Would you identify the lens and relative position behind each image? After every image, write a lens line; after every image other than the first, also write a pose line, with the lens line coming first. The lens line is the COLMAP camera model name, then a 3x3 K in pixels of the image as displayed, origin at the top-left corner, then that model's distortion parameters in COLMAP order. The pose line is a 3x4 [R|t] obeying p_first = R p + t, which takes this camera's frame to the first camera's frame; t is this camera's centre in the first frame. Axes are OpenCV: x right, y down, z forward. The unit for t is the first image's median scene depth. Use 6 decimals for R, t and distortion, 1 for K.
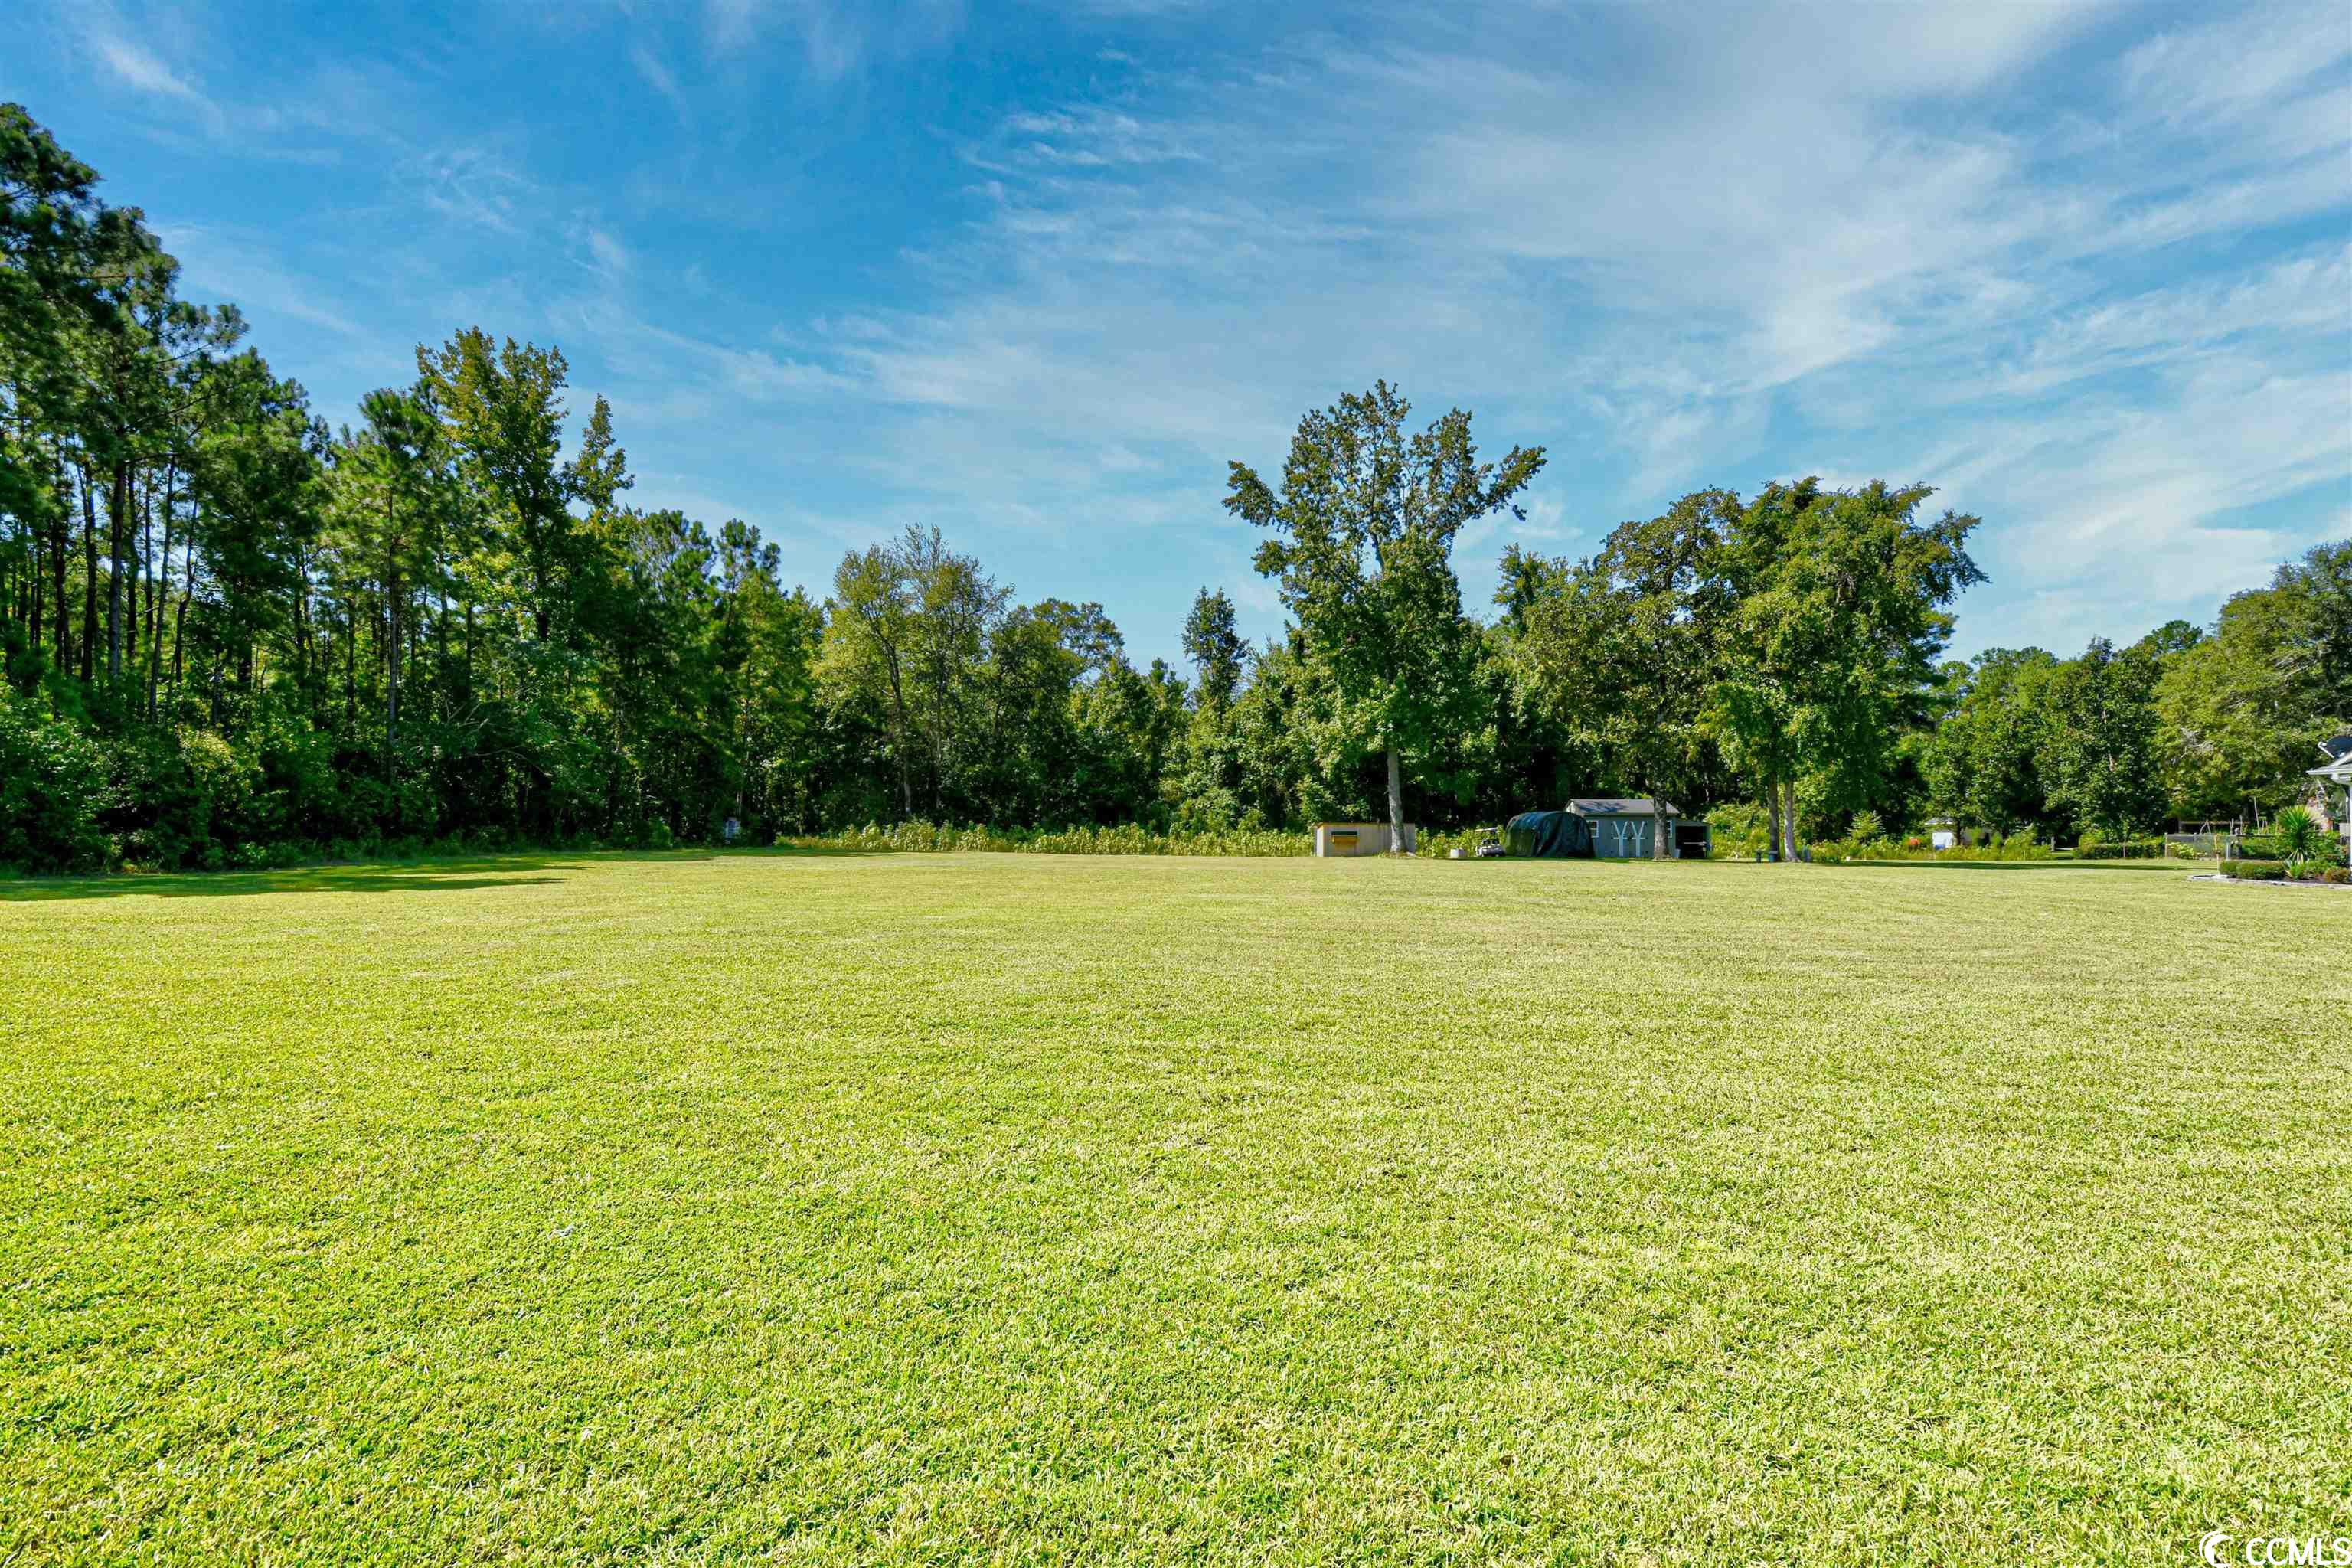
lens RADIAL K [[1043.9, 0, 1194.1], [0, 1043.9, 821.6], [0, 0, 1]] dist [-0.001423, -0.000475]
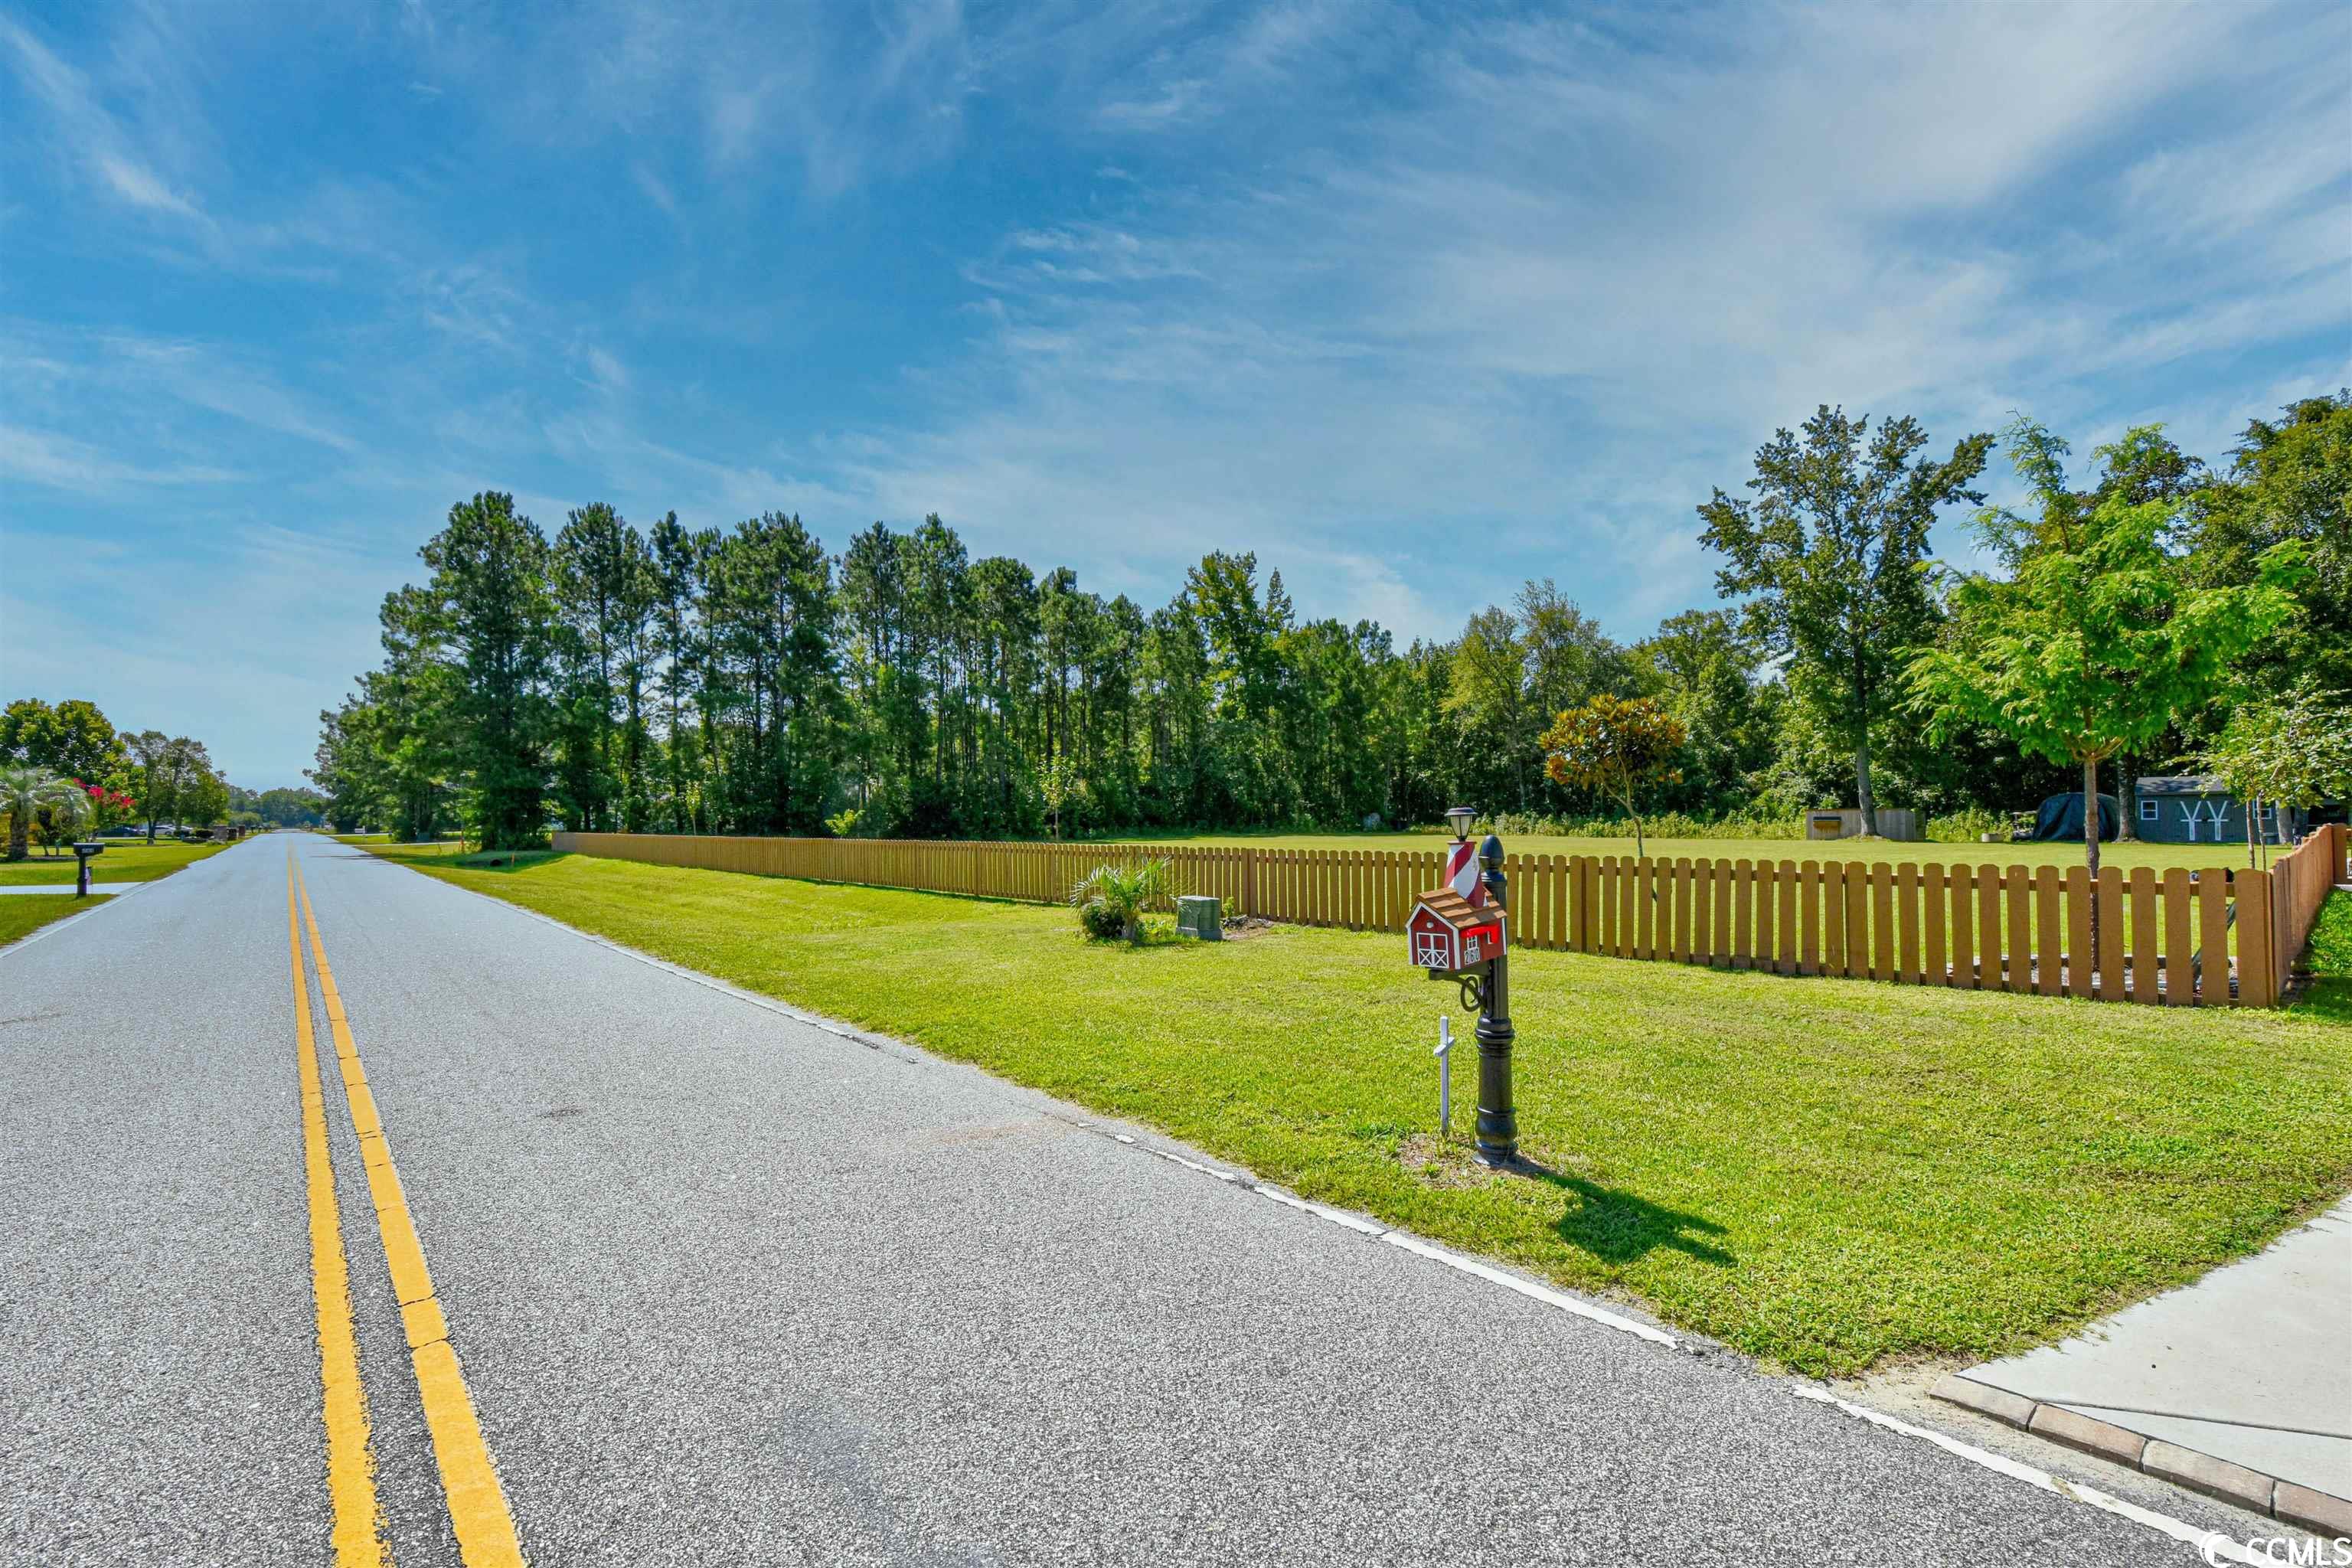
lens RADIAL K [[1052.9, 0, 1180.8], [0, 1052.9, 817.0], [0, 0, 1]] dist [-0.001254, -0.000037]
pose [[0.671470, -0.012848, -0.740920, 0.505442], [0.015342, 0.999876, -0.003434, 0.003061], [0.740873, -0.009061, 0.671584, -0.235272]]
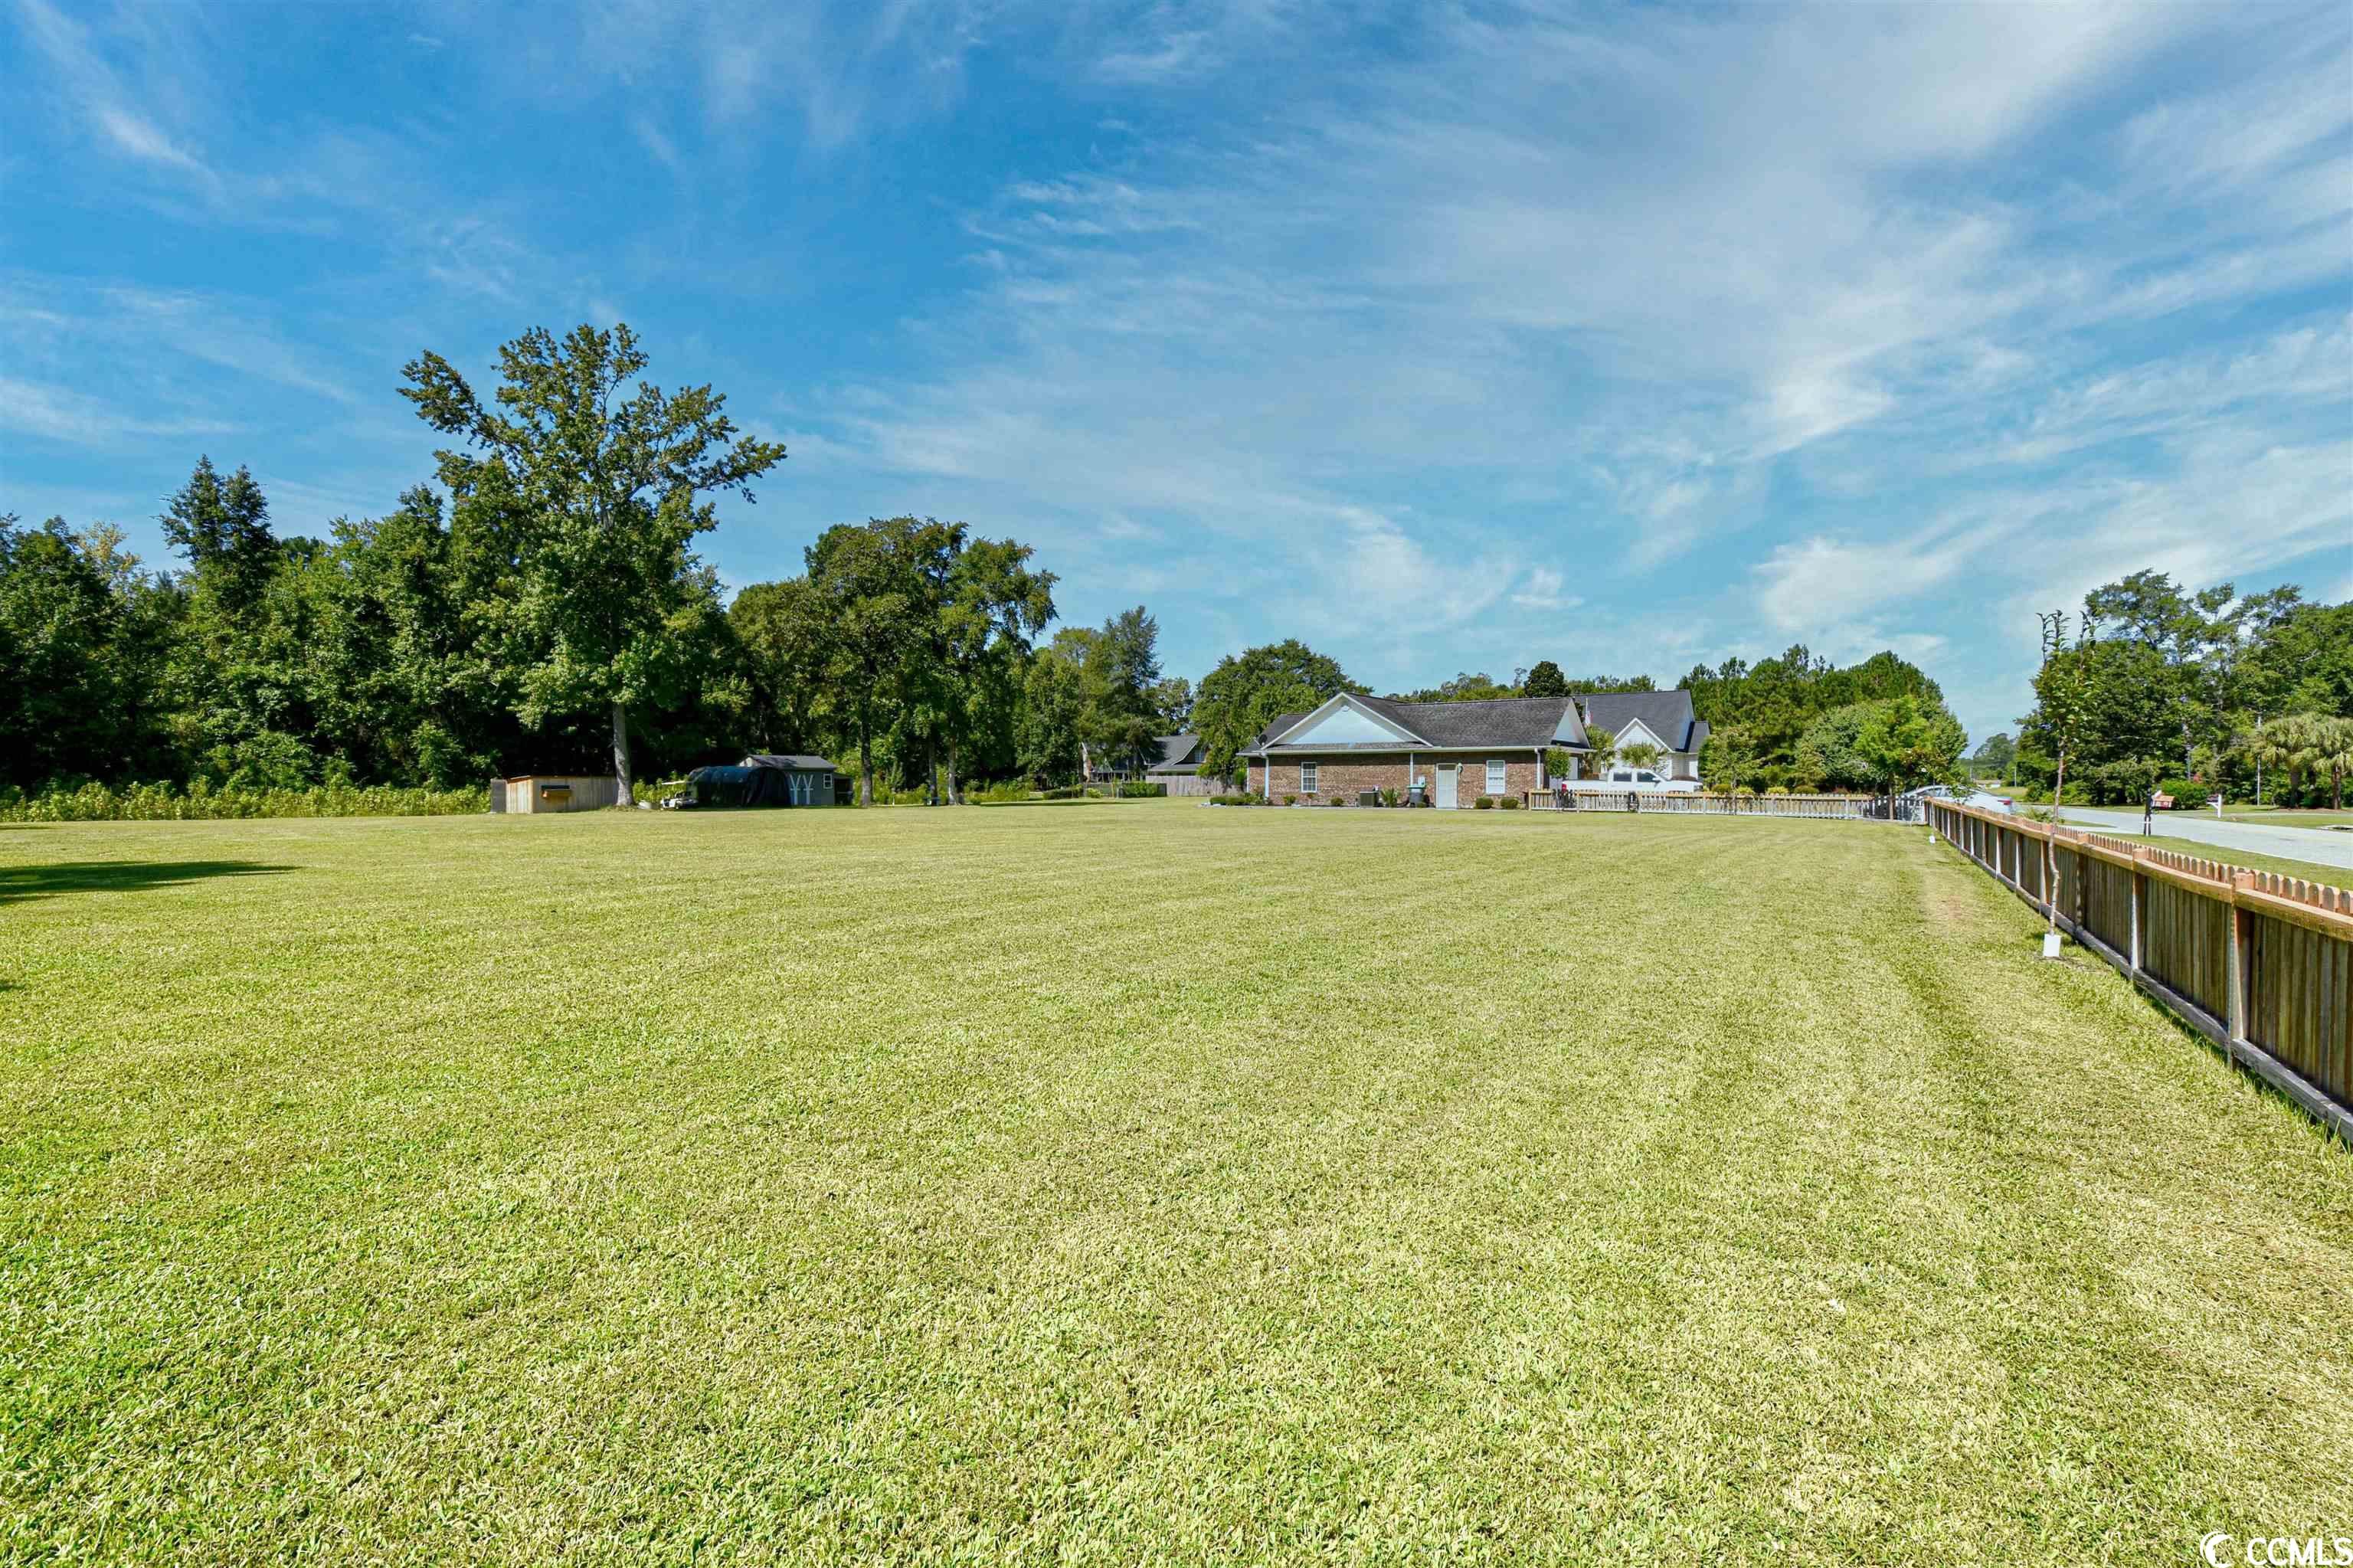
lens RADIAL K [[1059.3, 0, 1176.5], [0, 1059.3, 784.0], [0, 0, 1]] dist [0.012378, -0.012537]
pose [[0.533509, -0.005709, 0.845775, -0.364828], [-0.000208, 0.999976, 0.006881, 0.001440], [-0.845794, -0.003847, 0.533496, 0.020620]]
